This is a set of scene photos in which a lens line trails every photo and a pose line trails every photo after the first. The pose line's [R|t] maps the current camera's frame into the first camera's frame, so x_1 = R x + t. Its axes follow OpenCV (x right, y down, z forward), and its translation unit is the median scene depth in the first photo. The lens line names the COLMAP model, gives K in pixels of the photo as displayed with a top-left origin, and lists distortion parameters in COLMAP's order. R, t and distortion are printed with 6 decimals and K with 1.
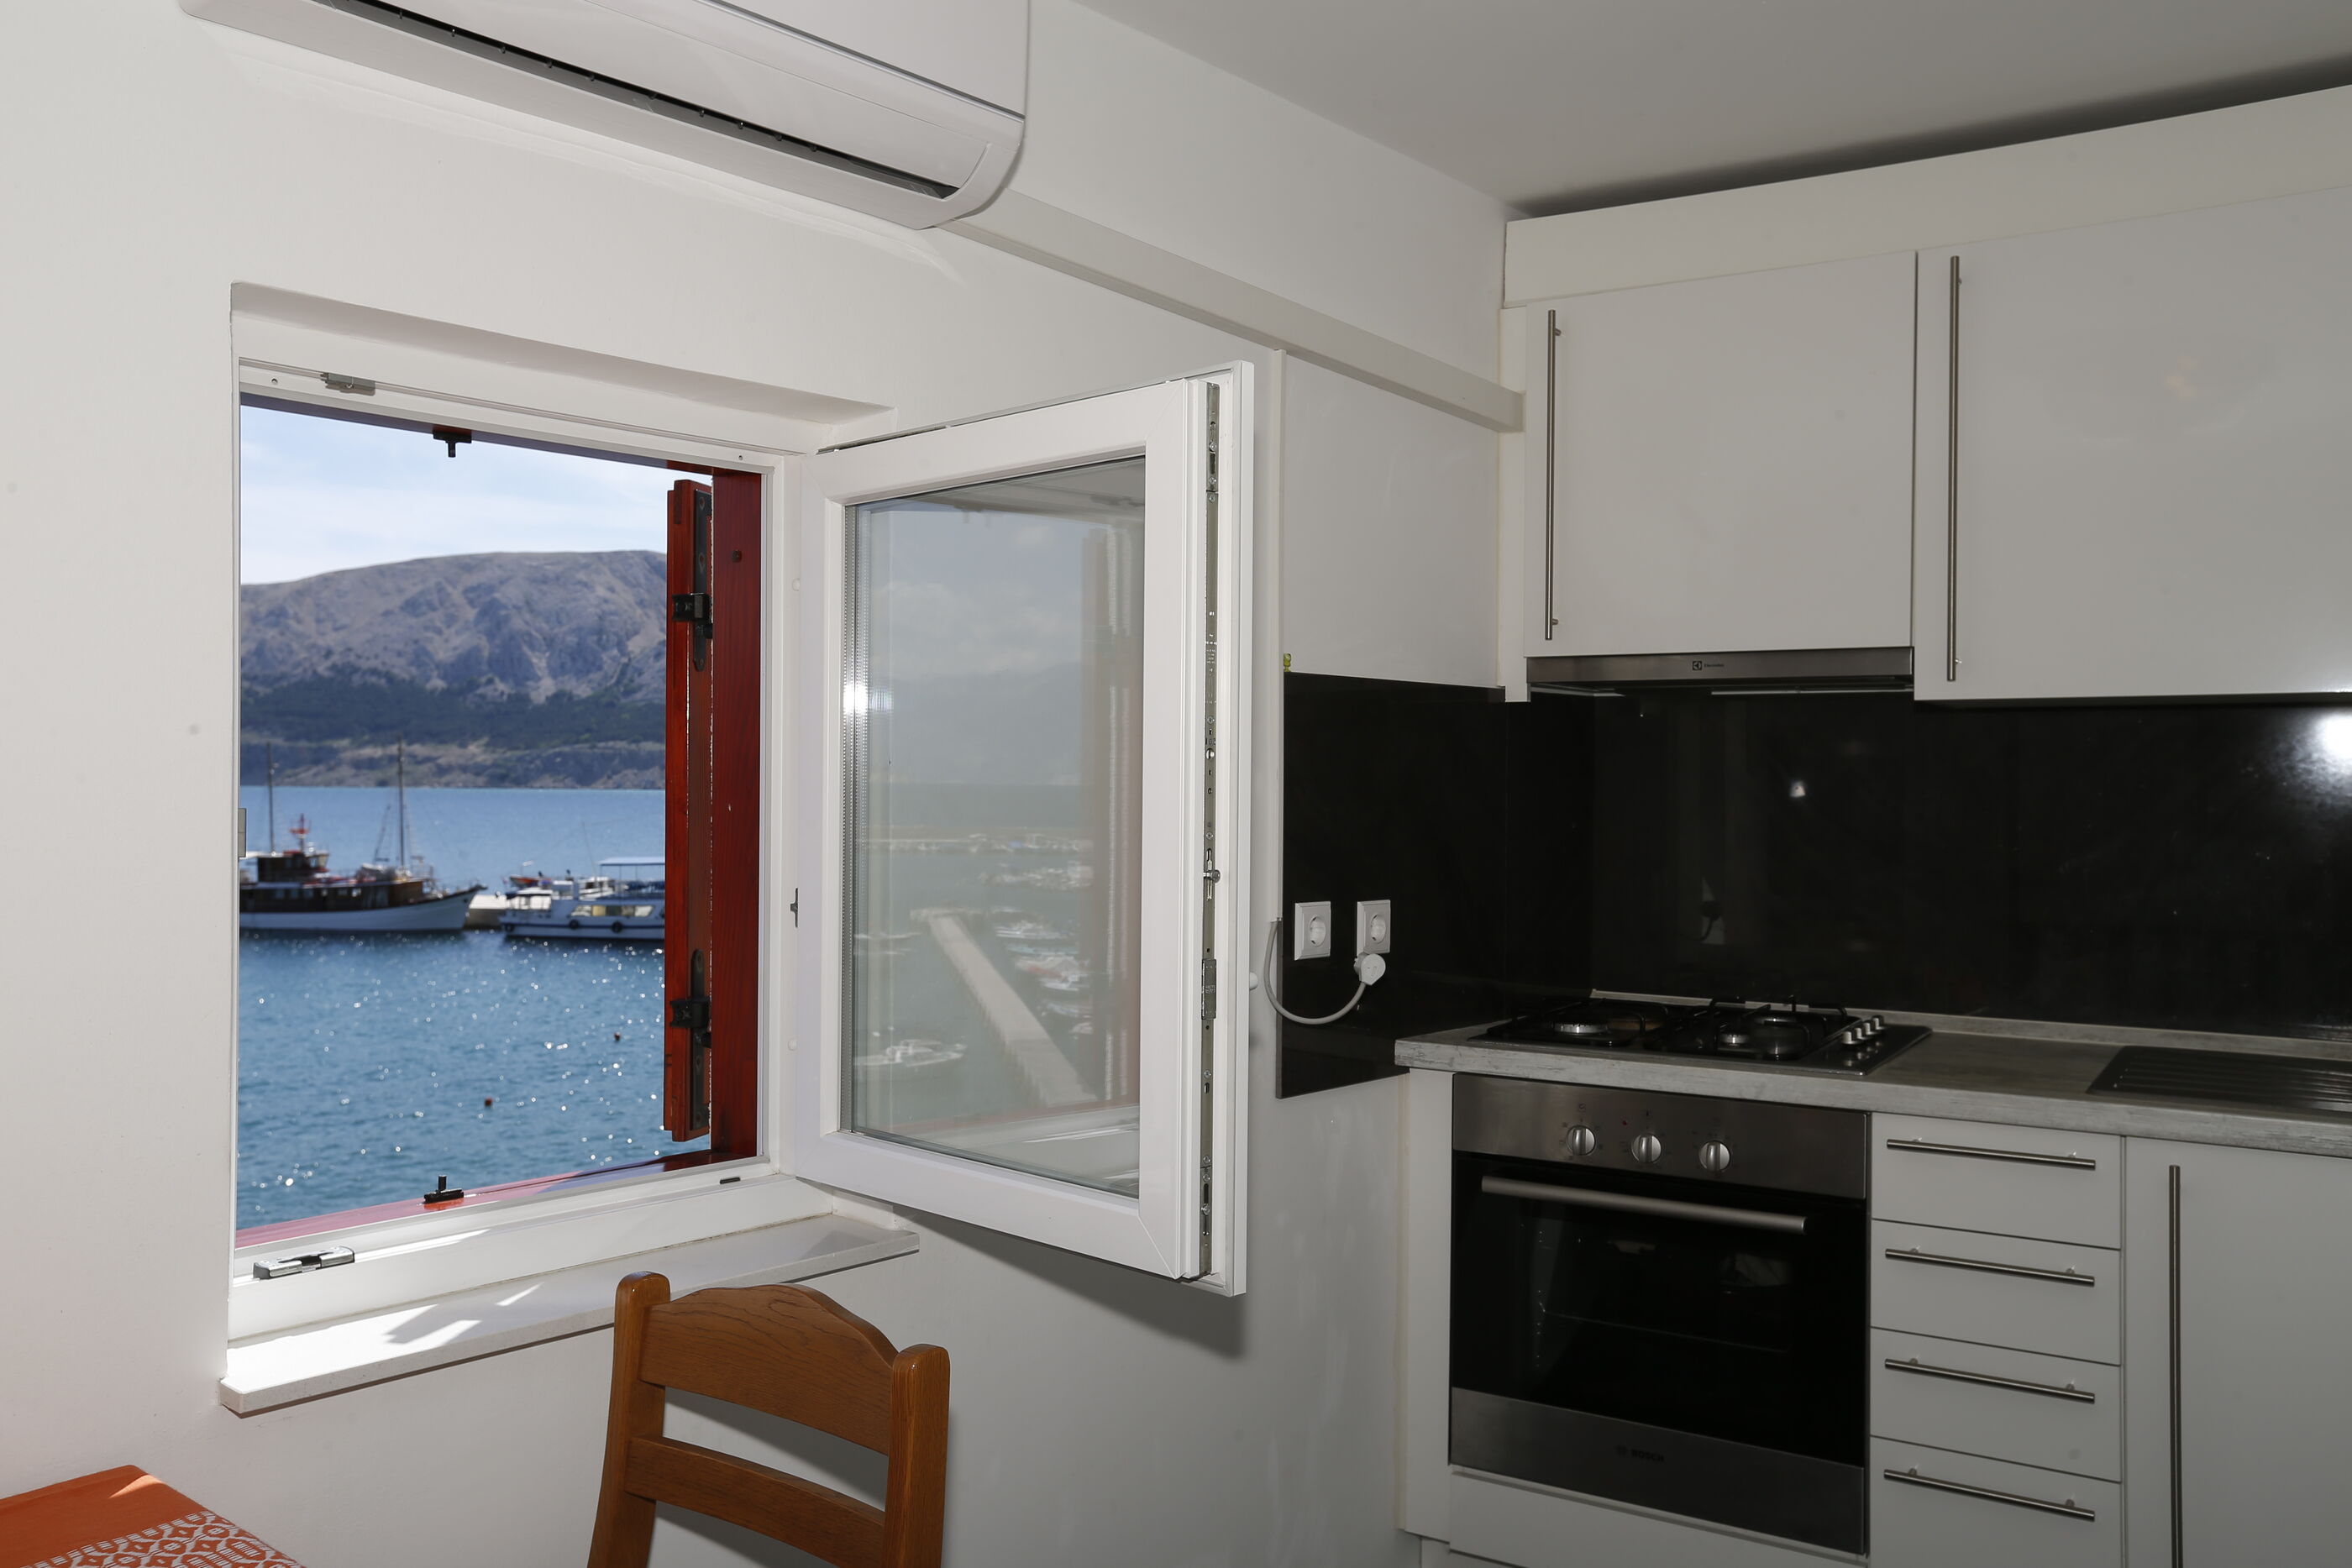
lens RADIAL K [[1928.3, 0, 1165.9], [0, 1928.3, 789.1], [0, 0, 1]] dist [-0.008404, 0.108371]
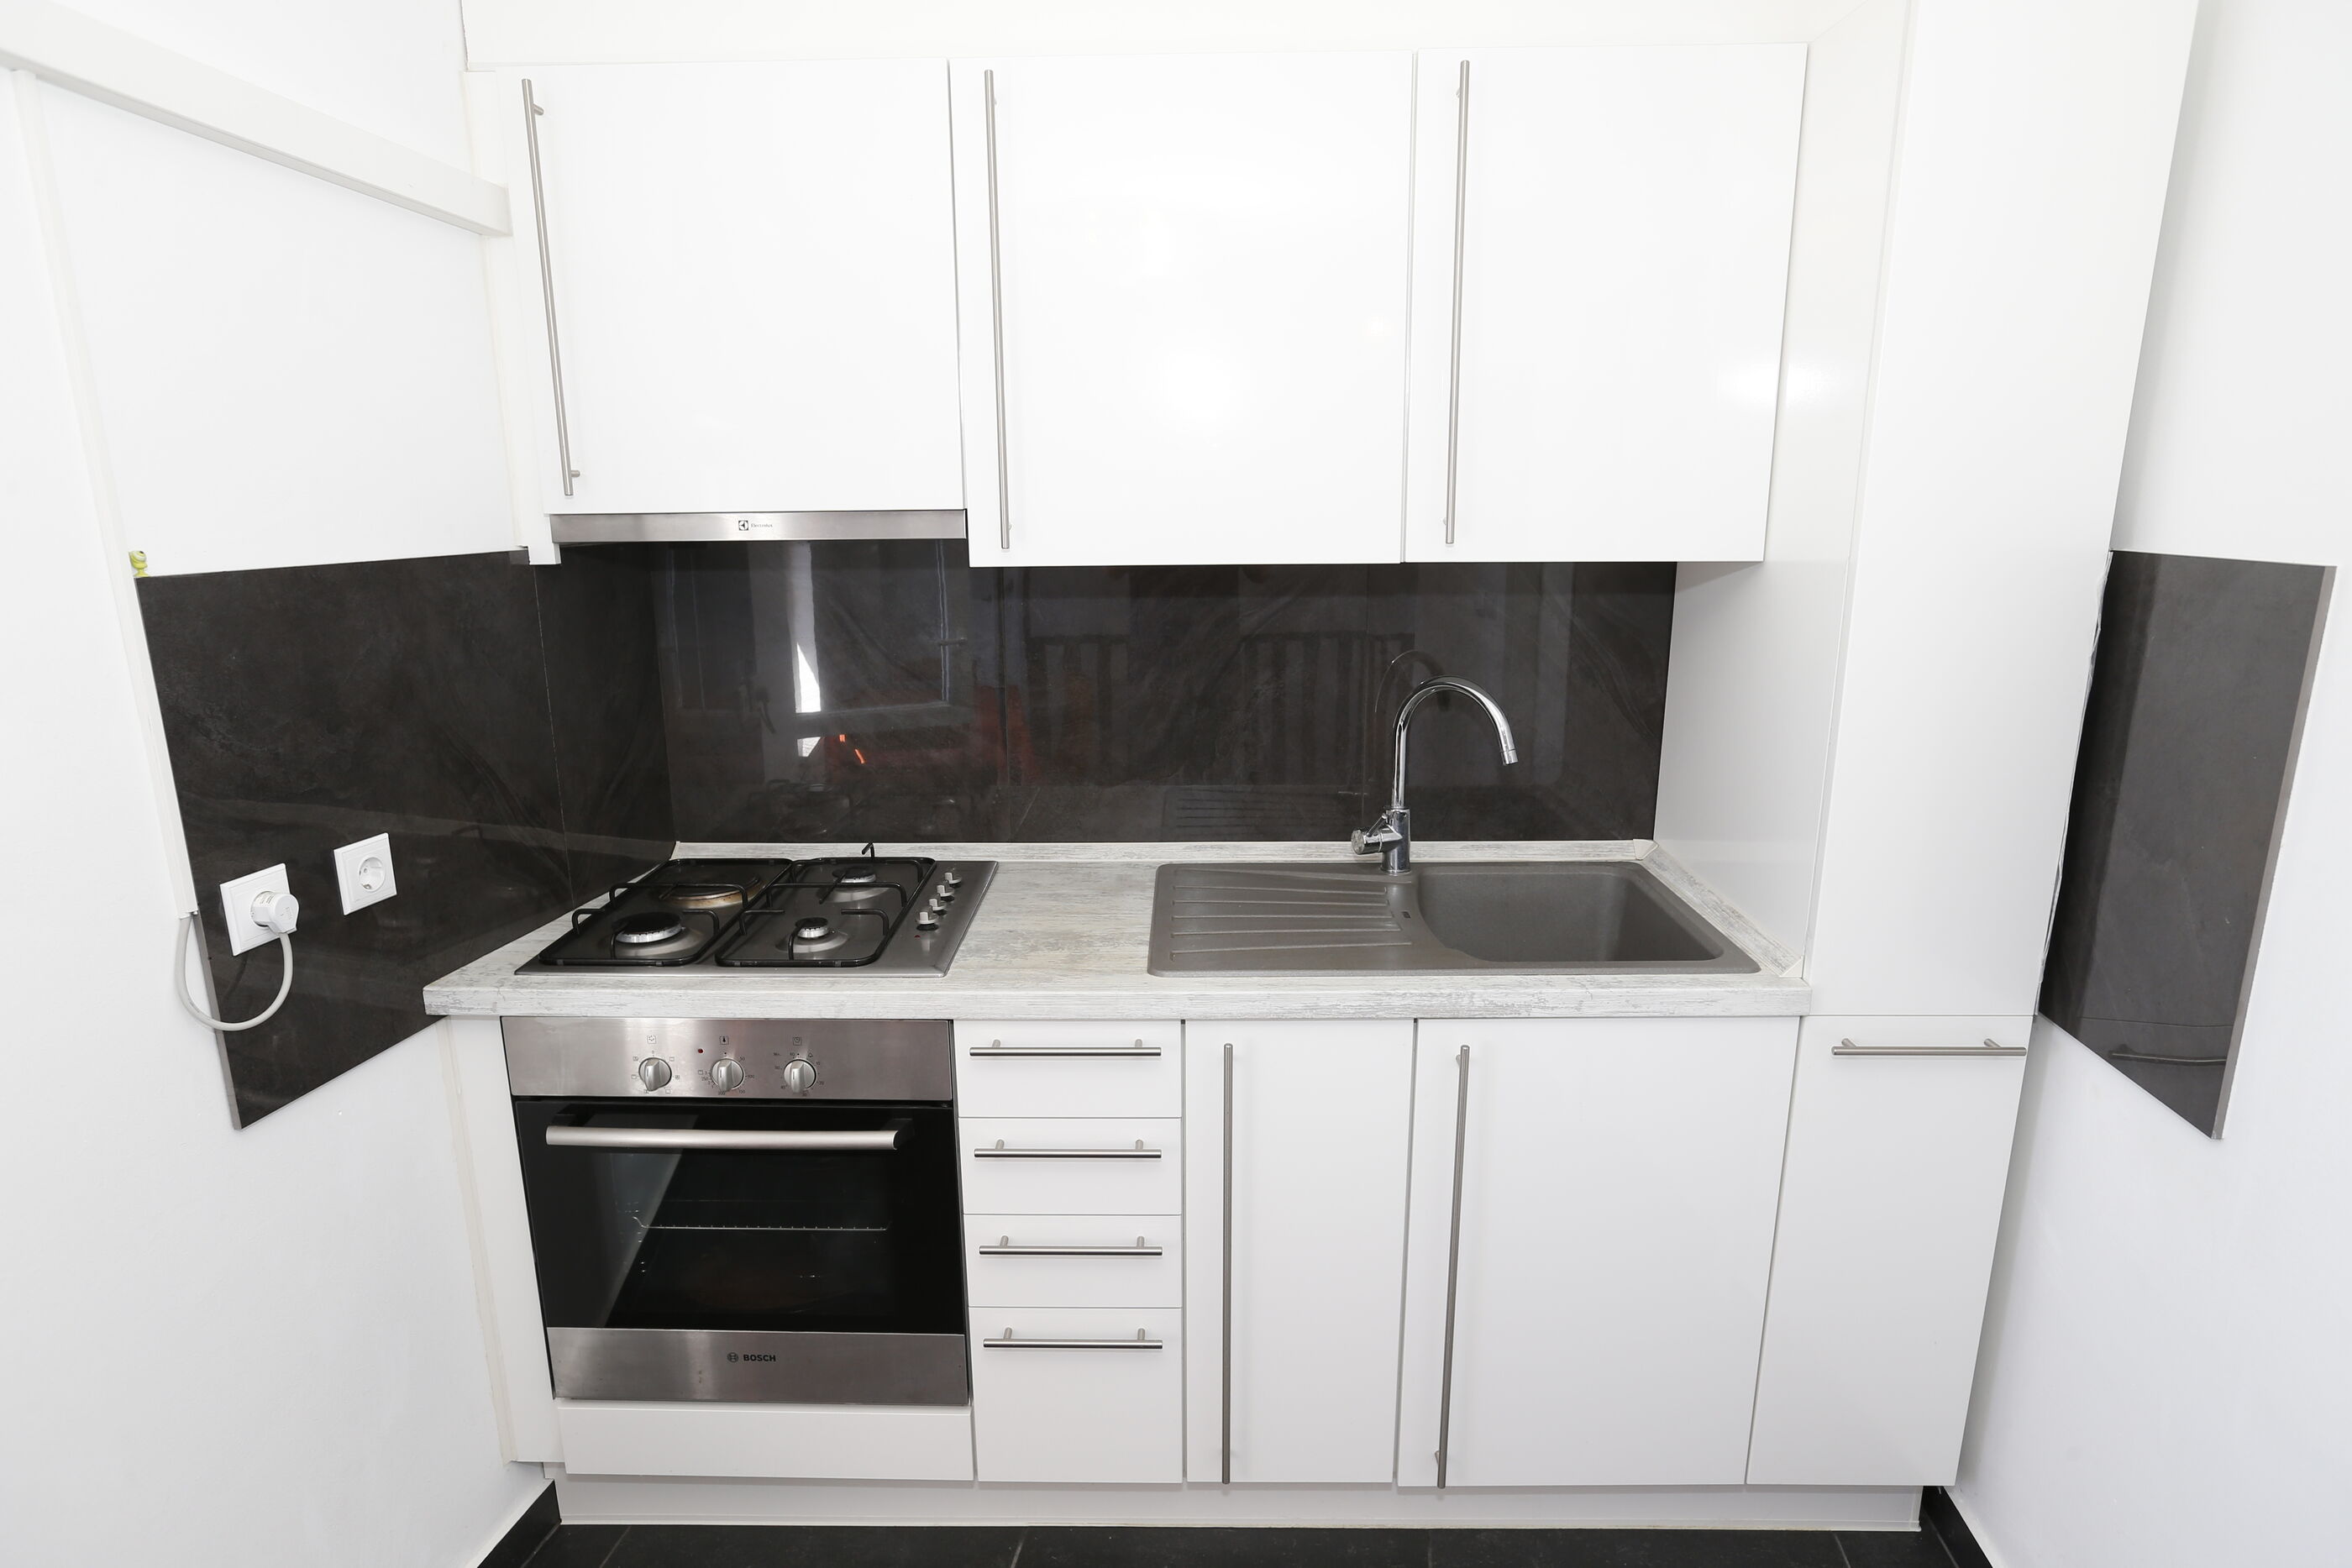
lens RADIAL K [[1268.7, 0, 1176.0], [0, 1268.7, 784.0], [0, 0, 1]] dist [-0.058602, 0.037990]
pose [[0.858466, -0.129265, 0.496313, 0.152483], [0.014374, 0.973400, 0.228660, -0.084563], [-0.512669, -0.189163, 0.837489, 0.408977]]
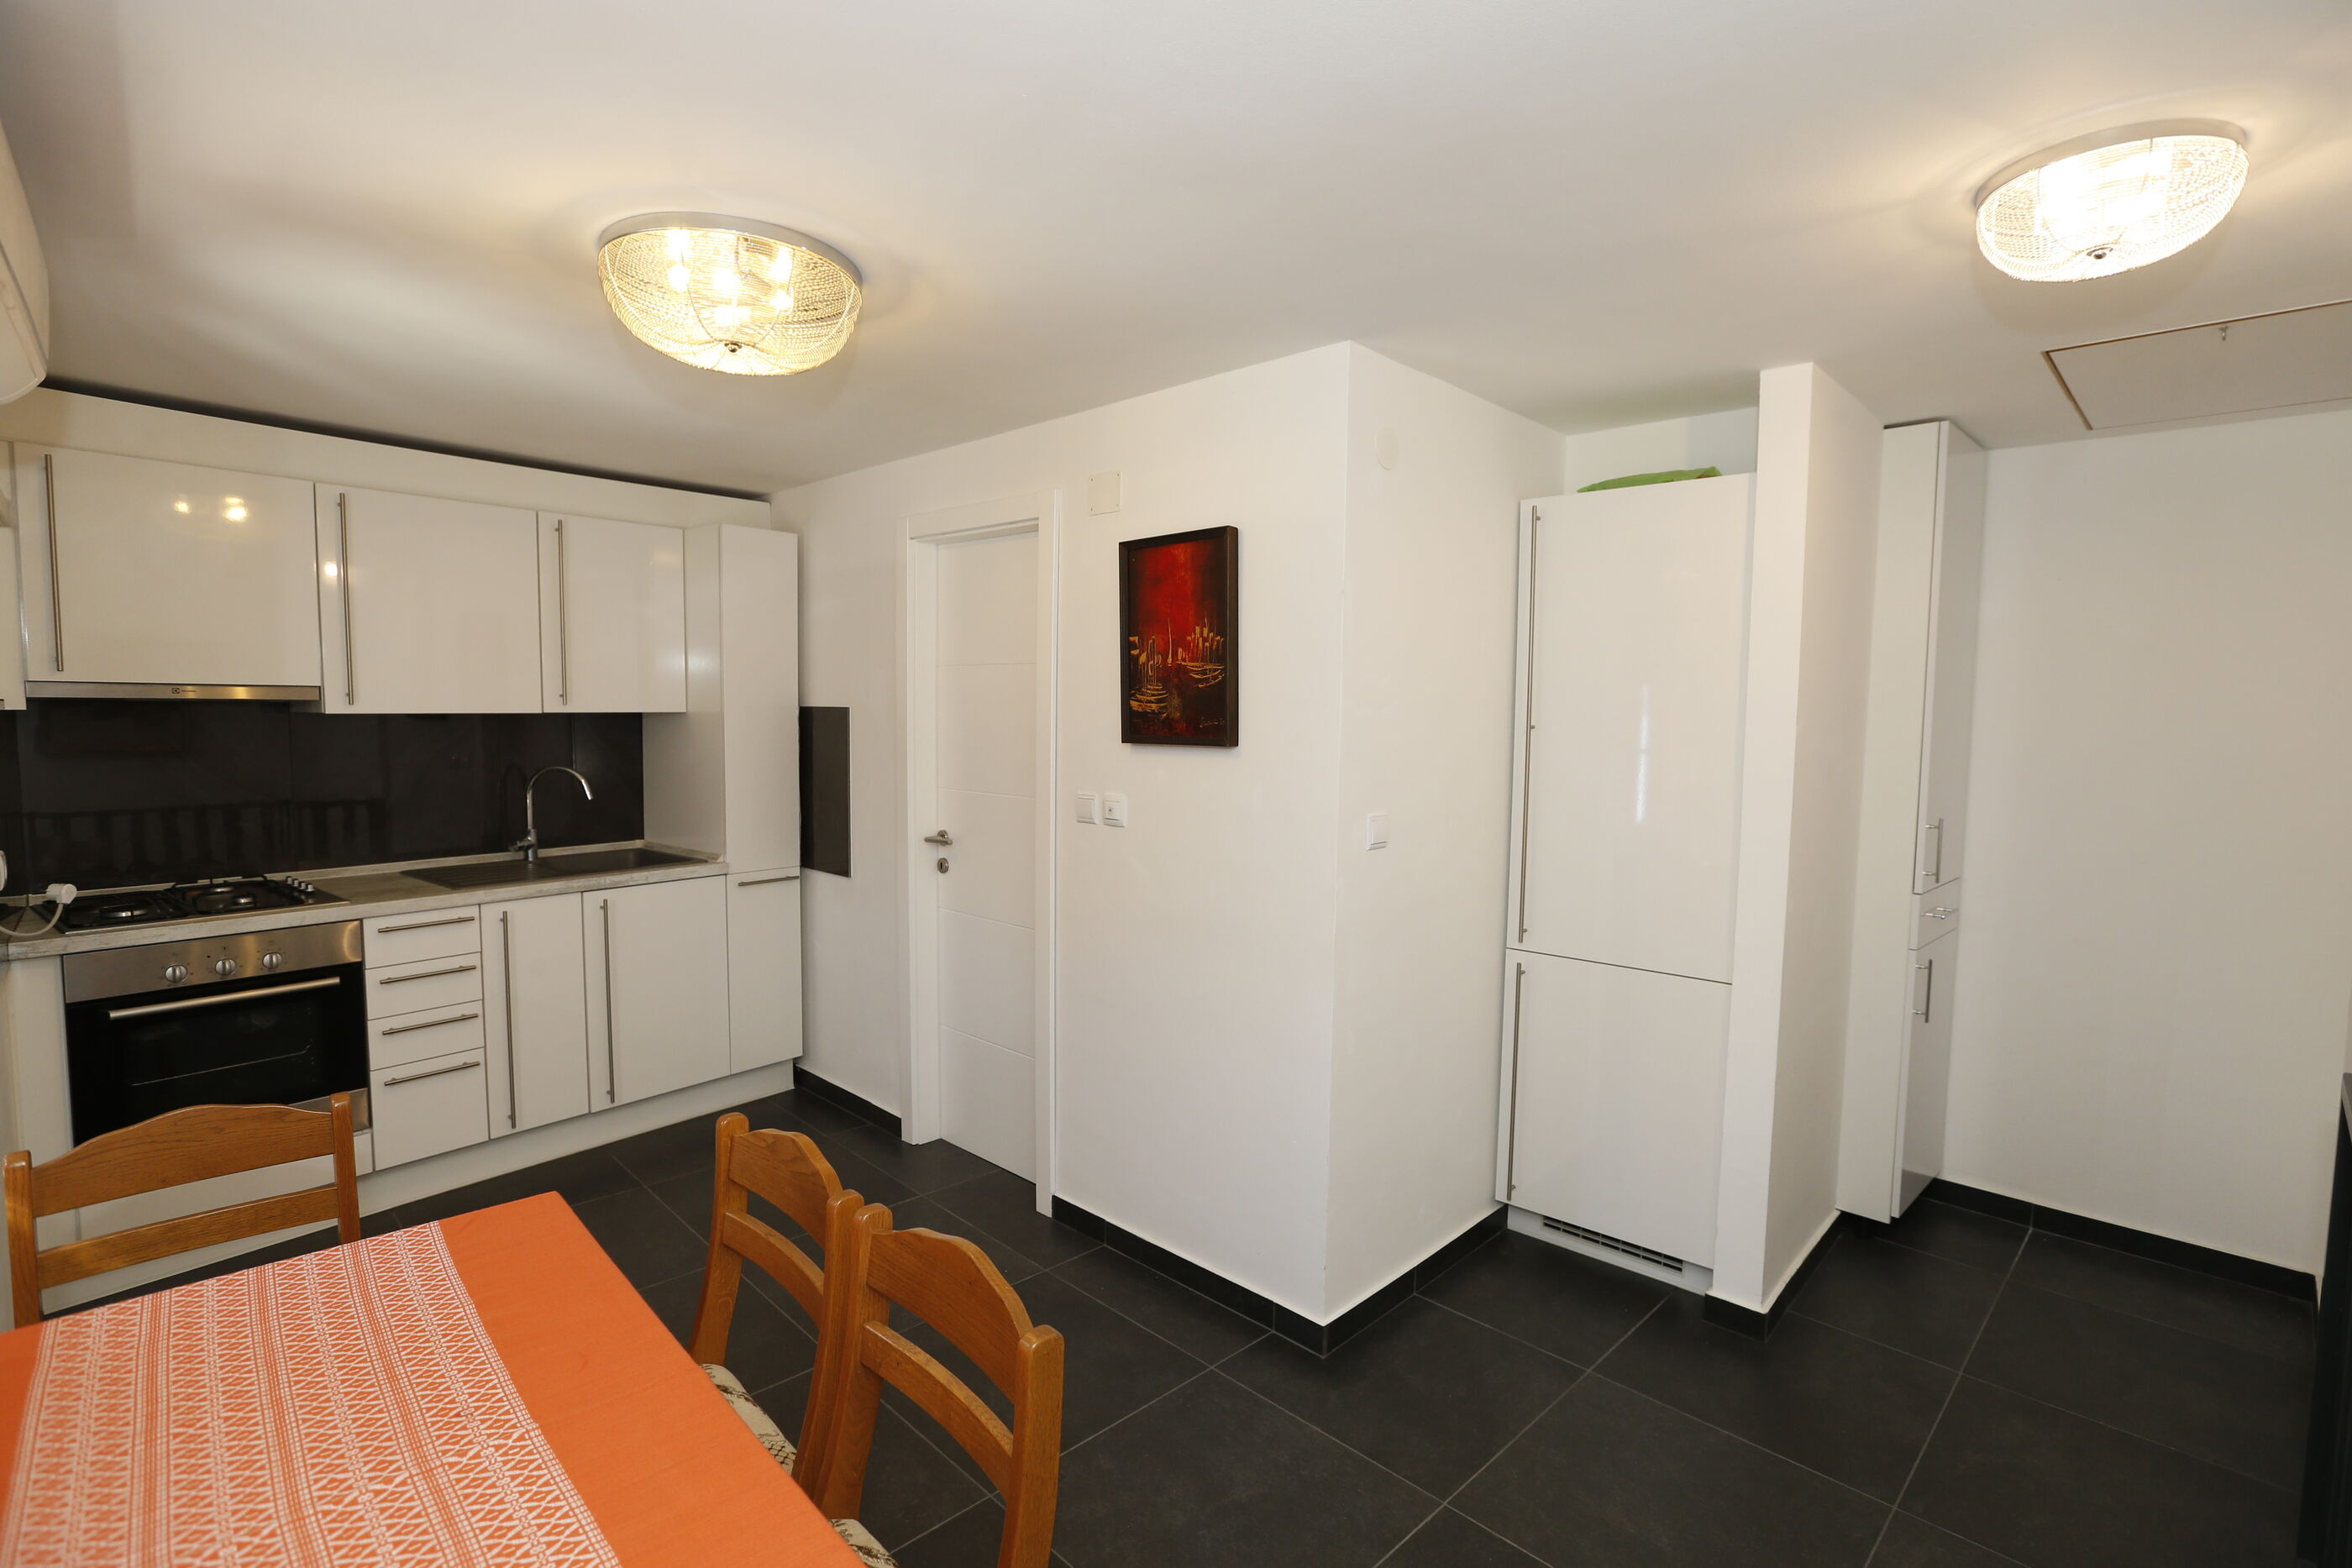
lens RADIAL K [[1122.4, 0, 1176.0], [0, 1122.4, 784.0], [0, 0, 1]] dist [-0.063228, 0.040619]
pose [[0.093659, -0.078696, 0.992489, -0.662649], [-0.009607, 0.996753, 0.079940, -0.073130], [-0.995558, -0.017022, 0.092598, 0.028861]]
